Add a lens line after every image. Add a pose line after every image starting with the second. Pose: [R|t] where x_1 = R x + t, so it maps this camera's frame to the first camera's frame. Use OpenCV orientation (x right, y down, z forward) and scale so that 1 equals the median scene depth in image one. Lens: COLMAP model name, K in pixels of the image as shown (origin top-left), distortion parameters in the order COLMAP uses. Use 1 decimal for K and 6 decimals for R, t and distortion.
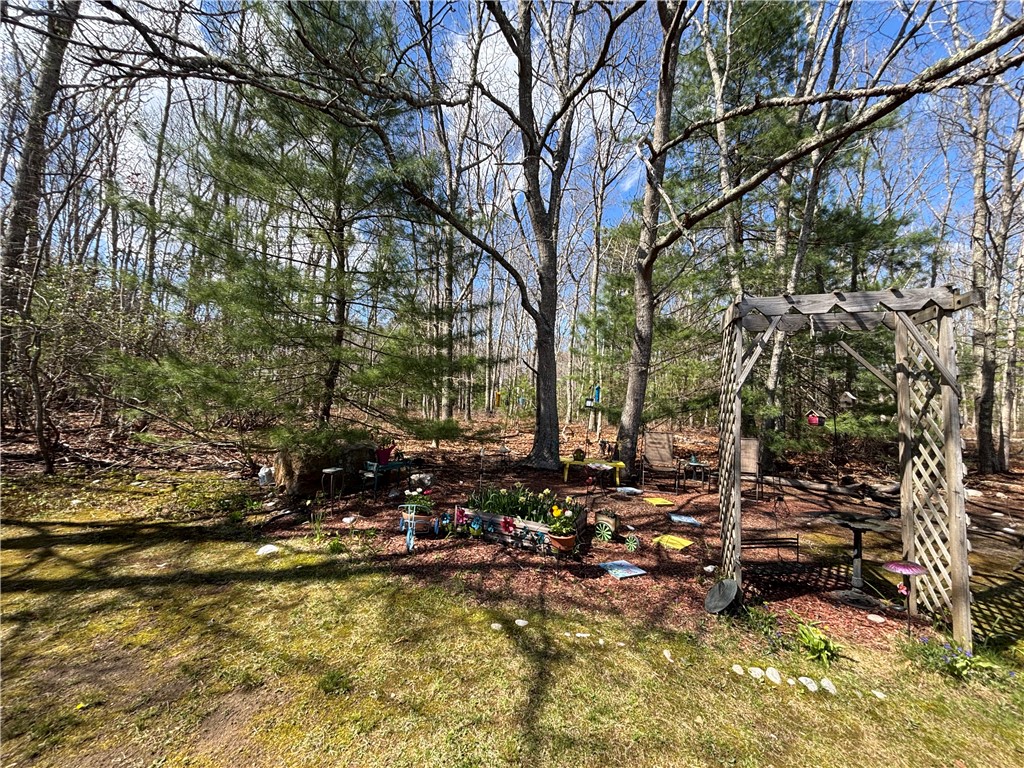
lens RADIAL K [[412.4, 0, 514.0], [0, 412.4, 383.3], [0, 0, 1]] dist [0.007238, -0.001054]
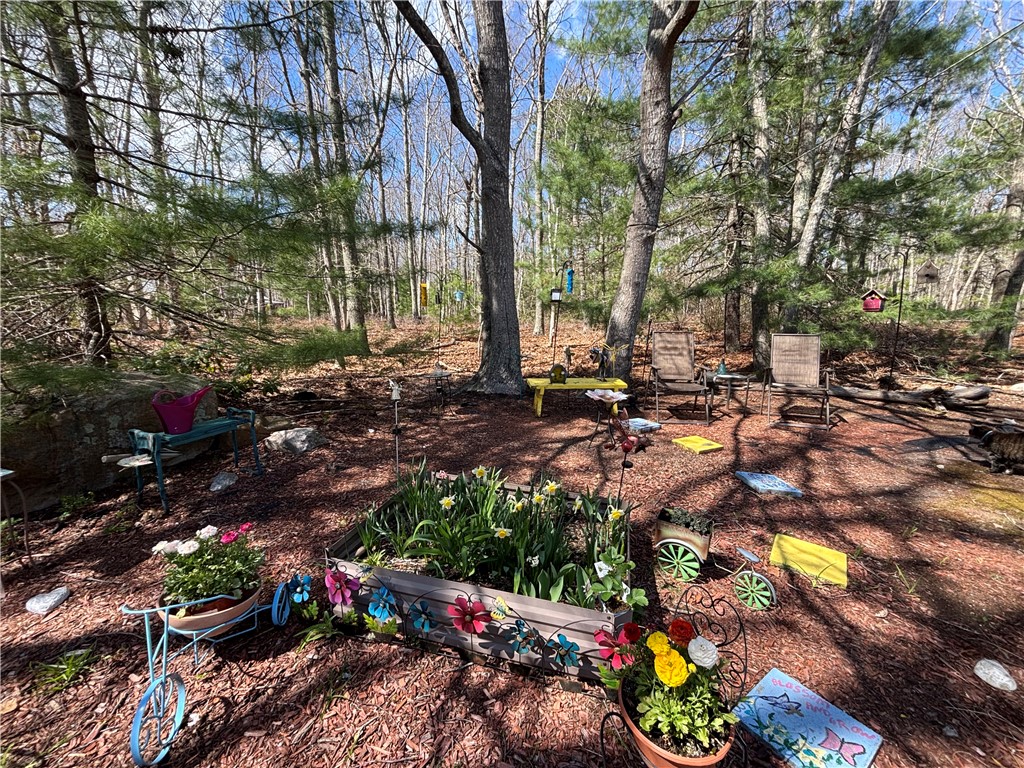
lens RADIAL K [[412.4, 0, 516.1], [0, 412.4, 388.0], [0, 0, 1]] dist [0.007238, -0.001054]
pose [[0.985049, -0.070393, 0.157239, -0.009121], [0.030719, 0.969854, 0.241744, 0.034822], [-0.169516, -0.233299, 0.957515, 0.360920]]
